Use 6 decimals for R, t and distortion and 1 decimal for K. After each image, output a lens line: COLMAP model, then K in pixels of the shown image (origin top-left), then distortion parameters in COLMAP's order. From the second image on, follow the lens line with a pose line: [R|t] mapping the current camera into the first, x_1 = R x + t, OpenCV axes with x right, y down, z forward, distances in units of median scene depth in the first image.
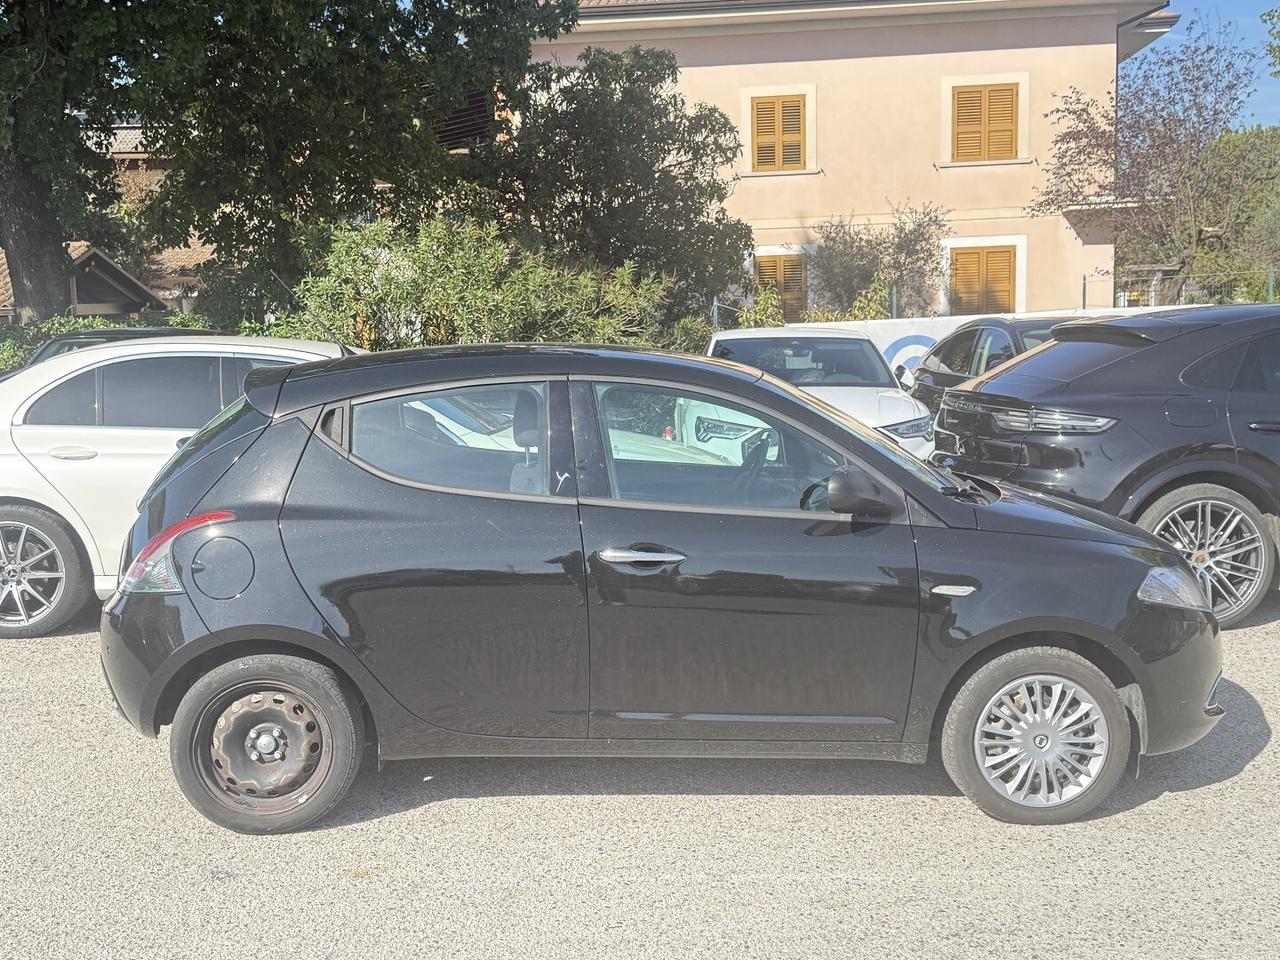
lens RADIAL K [[1437.3, 0, 632.5], [0, 1437.3, 487.9], [0, 0, 1]] dist [0.183542, -0.427924]
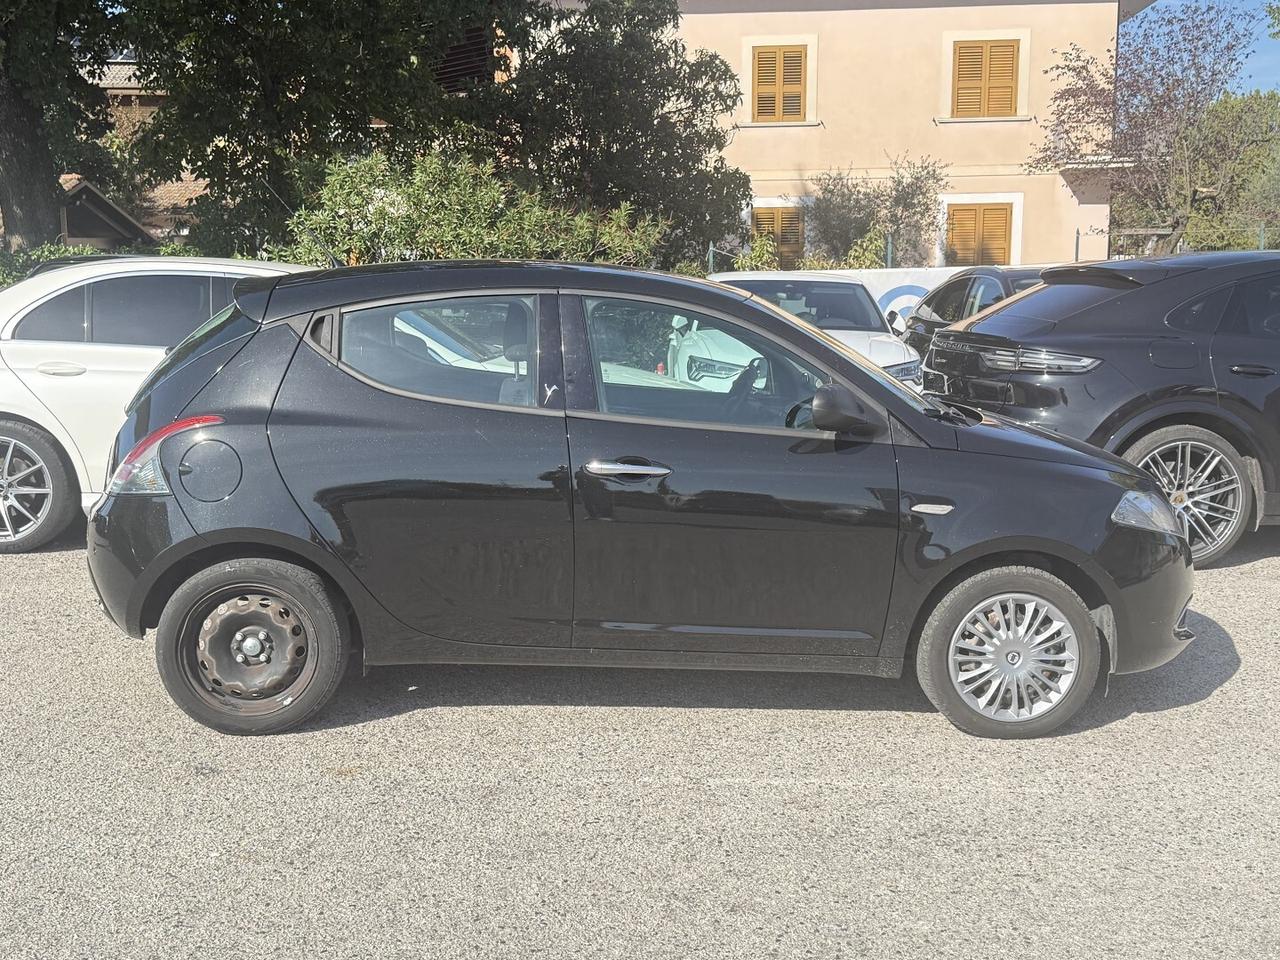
lens RADIAL K [[1436.7, 0, 654.7], [0, 1436.7, 482.5], [0, 0, 1]] dist [0.185191, -0.429760]
pose [[0.999576, 0.020931, 0.020218, 0.001564], [-0.021464, 0.999418, 0.026523, 0.008946], [-0.019651, -0.026946, 0.999444, -0.003673]]
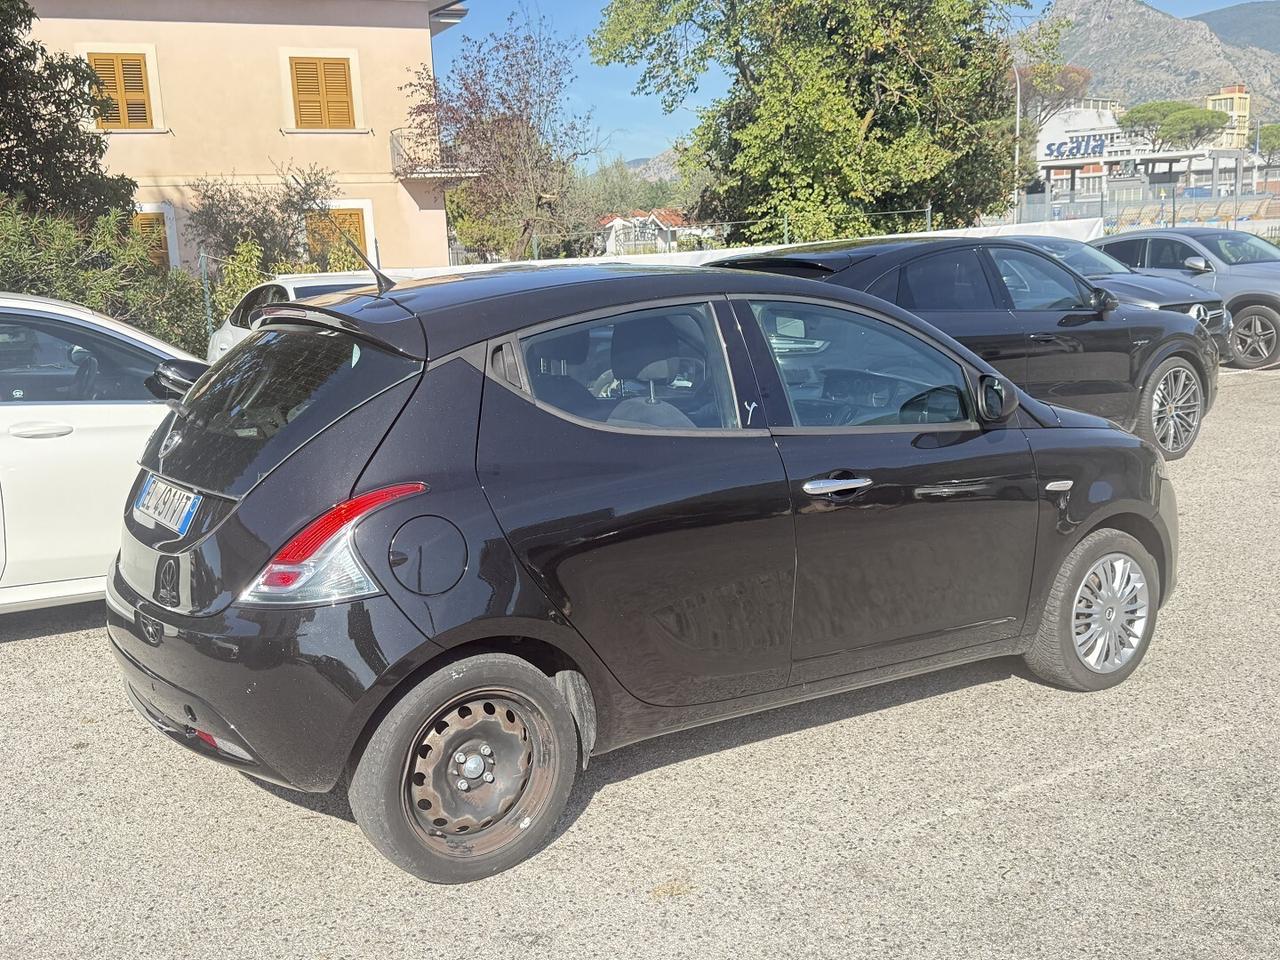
lens RADIAL K [[1268.5, 0, 639.7], [0, 1268.5, 491.1], [0, 0, 1]] dist [0.160933, -0.331578]
pose [[0.853156, -0.107465, 0.510467, -0.158263], [0.084150, 0.994086, 0.068636, -0.004829], [-0.514824, -0.015601, 0.857154, 0.107521]]
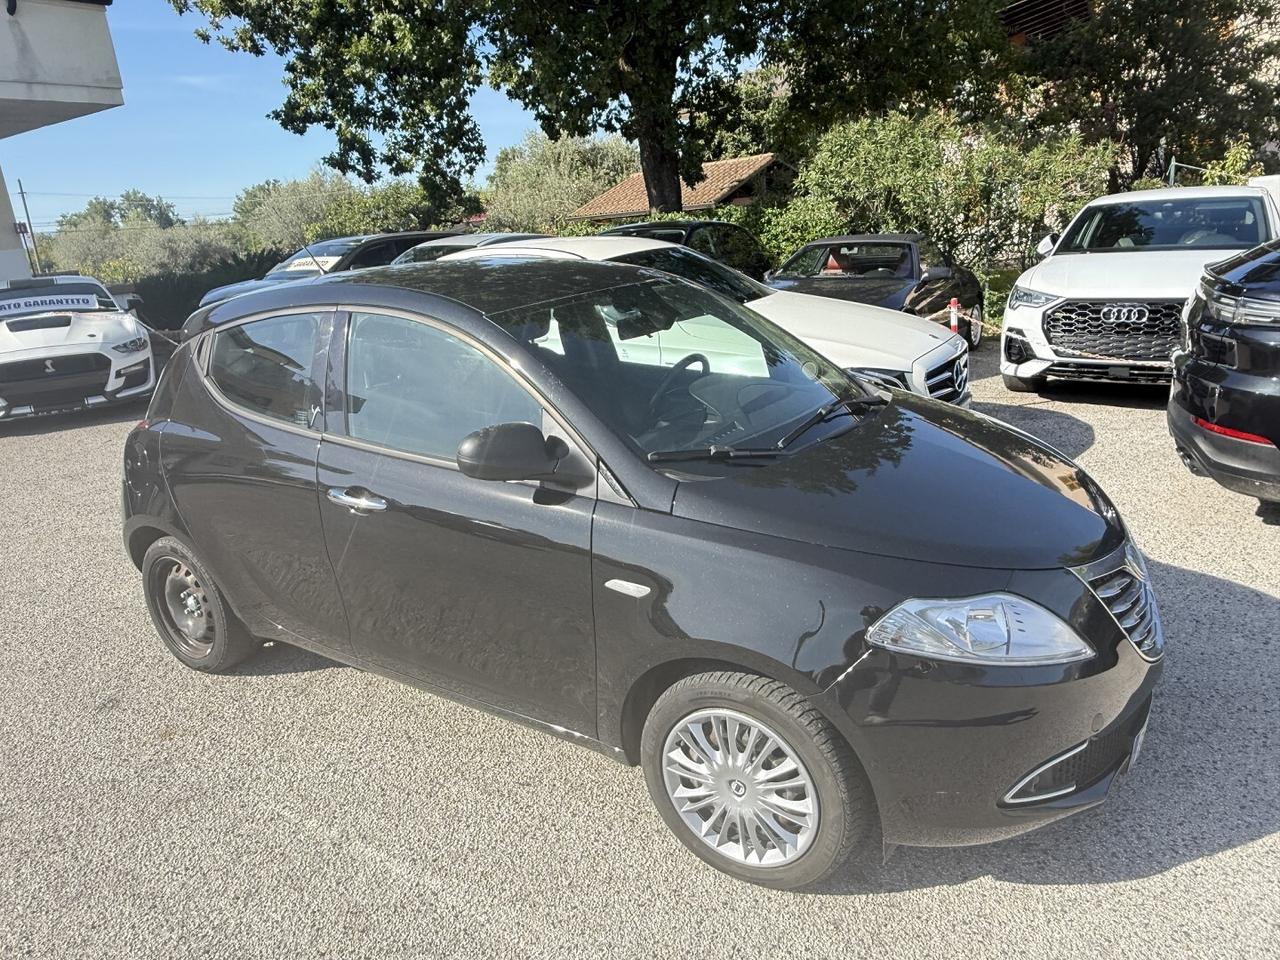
lens RADIAL K [[904.2, 0, 624.7], [0, 904.2, 480.7], [0, 0, 1]] dist [0.002478, 0.000800]
pose [[0.808082, 0.116689, -0.577397, 0.152410], [-0.003576, 0.981137, 0.193279, -0.025224], [0.589060, -0.154121, 0.793256, 0.187526]]
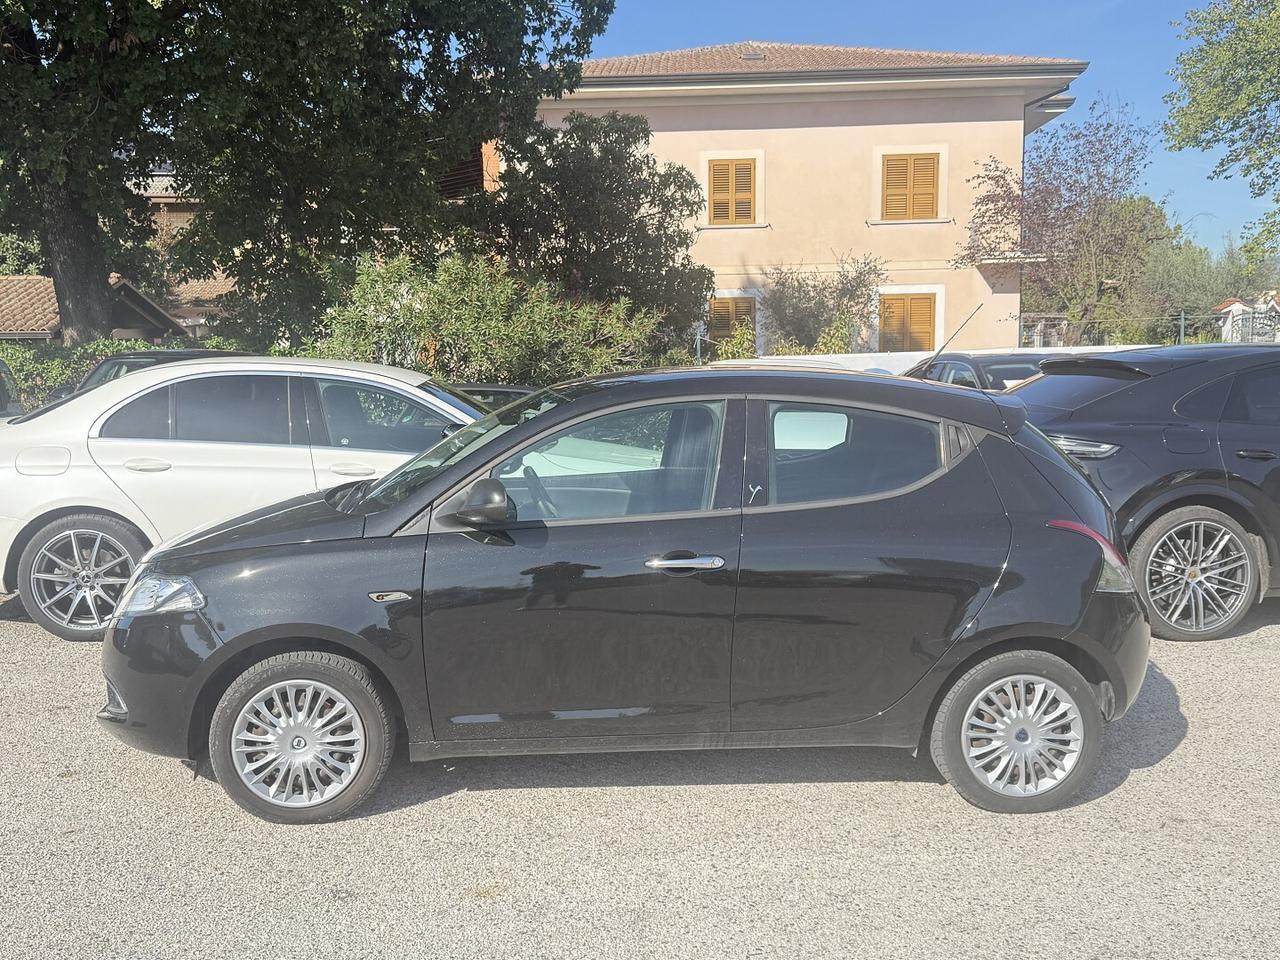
lens RADIAL K [[1245.7, 0, 636.0], [0, 1245.7, 476.5], [0, 0, 1]] dist [0.158789, -0.347795]
pose [[0.998903, 0.011971, 0.045277, -0.035263], [-0.011172, 0.999778, -0.017863, -0.001592], [-0.045480, 0.017337, 0.998815, 0.036387]]
